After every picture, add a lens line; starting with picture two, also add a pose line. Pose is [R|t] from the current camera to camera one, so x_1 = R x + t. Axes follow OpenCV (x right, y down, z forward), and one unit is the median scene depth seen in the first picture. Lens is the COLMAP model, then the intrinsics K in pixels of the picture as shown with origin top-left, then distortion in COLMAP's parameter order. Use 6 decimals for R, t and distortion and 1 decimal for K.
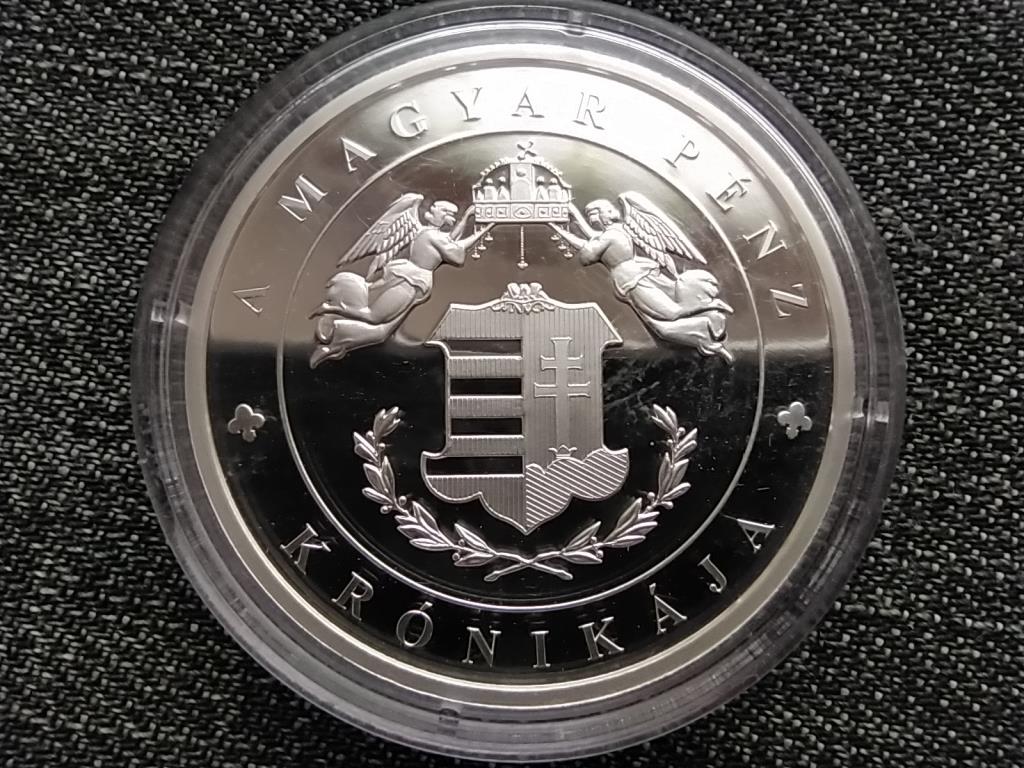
lens RADIAL K [[417.1, 0, 501.8], [0, 417.1, 408.4], [0, 0, 1]] dist [-0.000217, -0.003253]
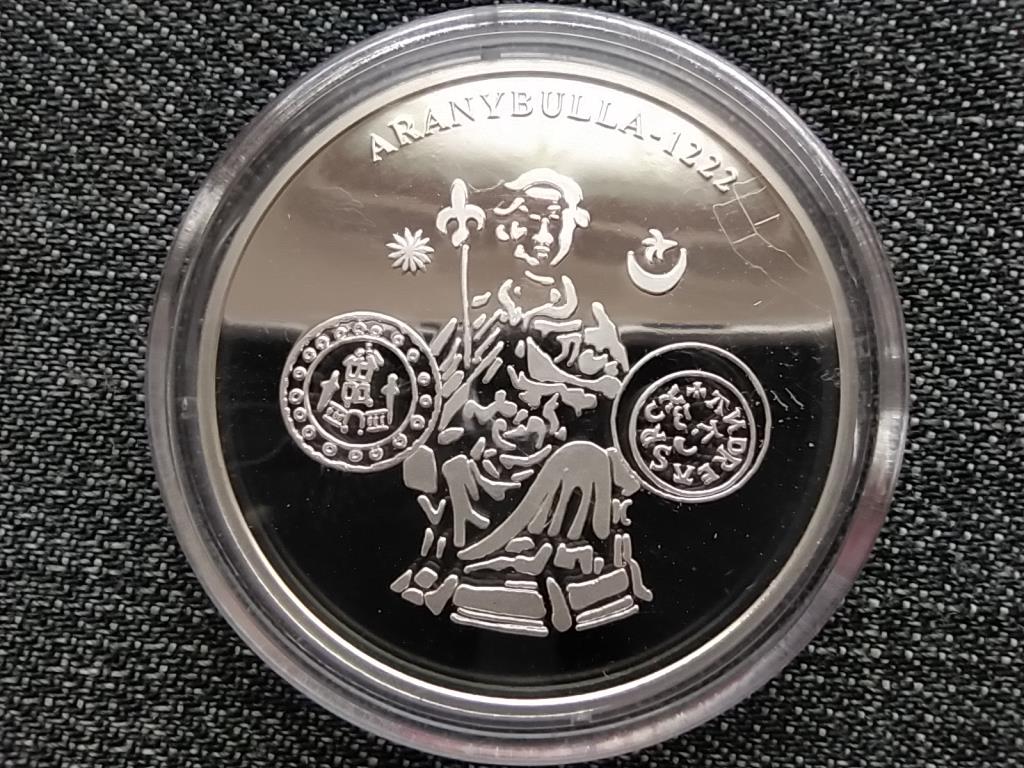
lens RADIAL K [[417.1, 0, 501.8], [0, 417.1, 408.4], [0, 0, 1]] dist [-0.000217, -0.003253]
pose [[0.997826, -0.065897, -0.000394, 0.397110], [0.065896, 0.997721, 0.014489, -0.126761], [-0.000562, -0.014484, 0.999895, -0.004786]]
